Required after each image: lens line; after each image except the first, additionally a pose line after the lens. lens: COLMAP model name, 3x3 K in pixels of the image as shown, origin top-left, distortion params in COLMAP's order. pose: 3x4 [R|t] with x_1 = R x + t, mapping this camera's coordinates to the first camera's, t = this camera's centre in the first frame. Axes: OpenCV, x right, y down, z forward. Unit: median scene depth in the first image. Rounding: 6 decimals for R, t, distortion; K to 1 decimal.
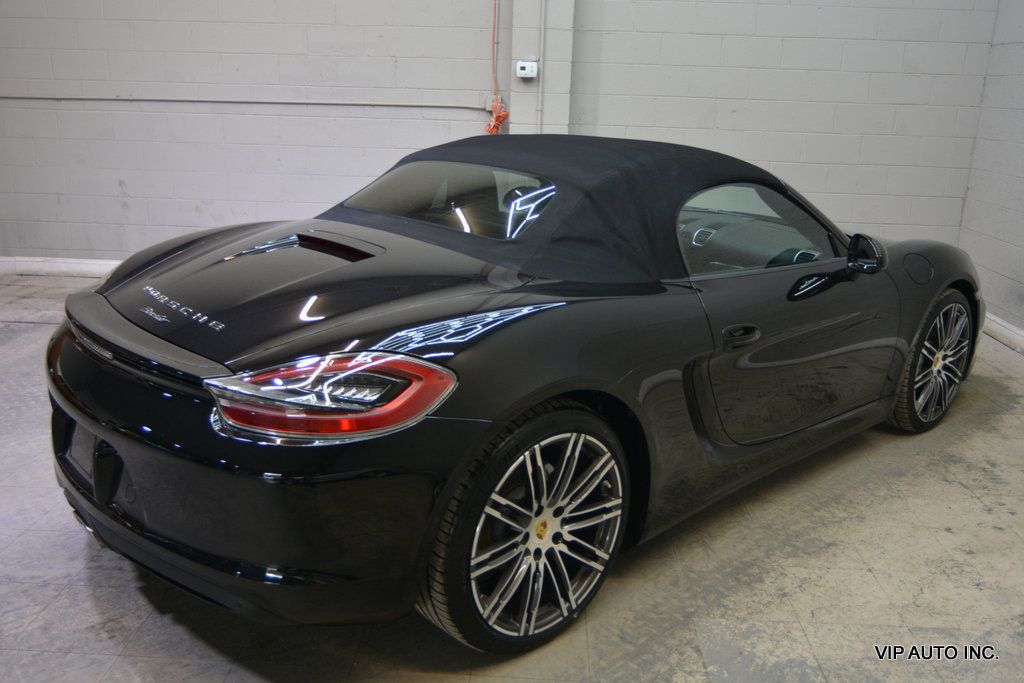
lens RADIAL K [[882.5, 0, 492.0], [0, 882.5, 325.1], [0, 0, 1]] dist [-0.035171, 0.023960]
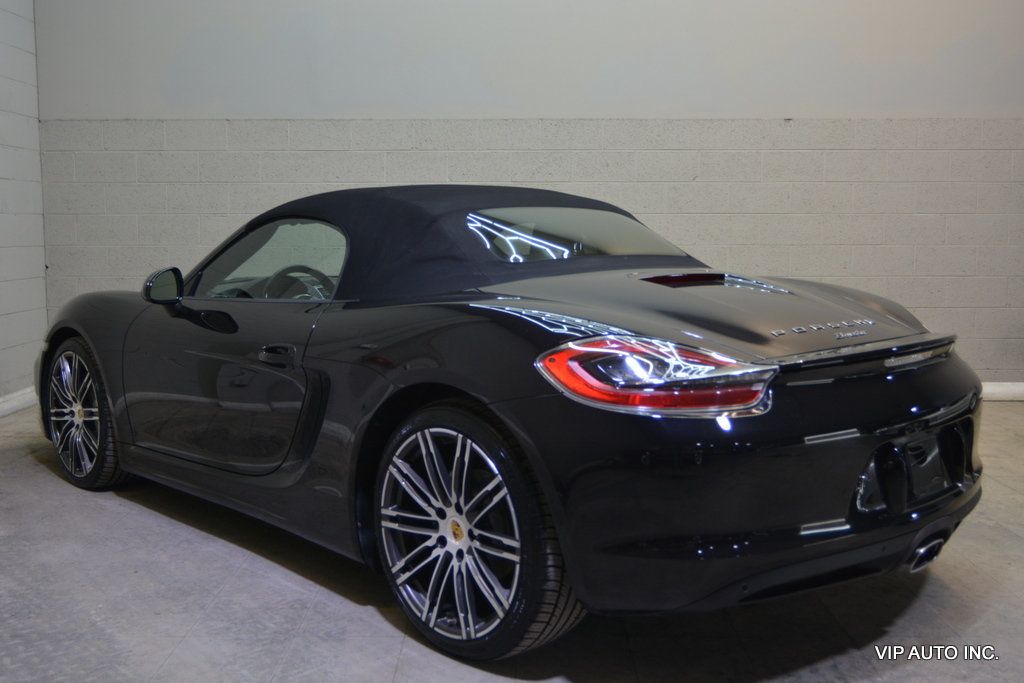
lens RADIAL K [[1081.0, 0, 506.7], [0, 1081.0, 346.5], [0, 0, 1]] dist [-0.008352, 0.000000]
pose [[-0.051606, -0.133147, 0.989752, -1.353241], [0.263506, 0.954135, 0.142095, -0.225524], [-0.963276, 0.268138, -0.014154, 1.157000]]
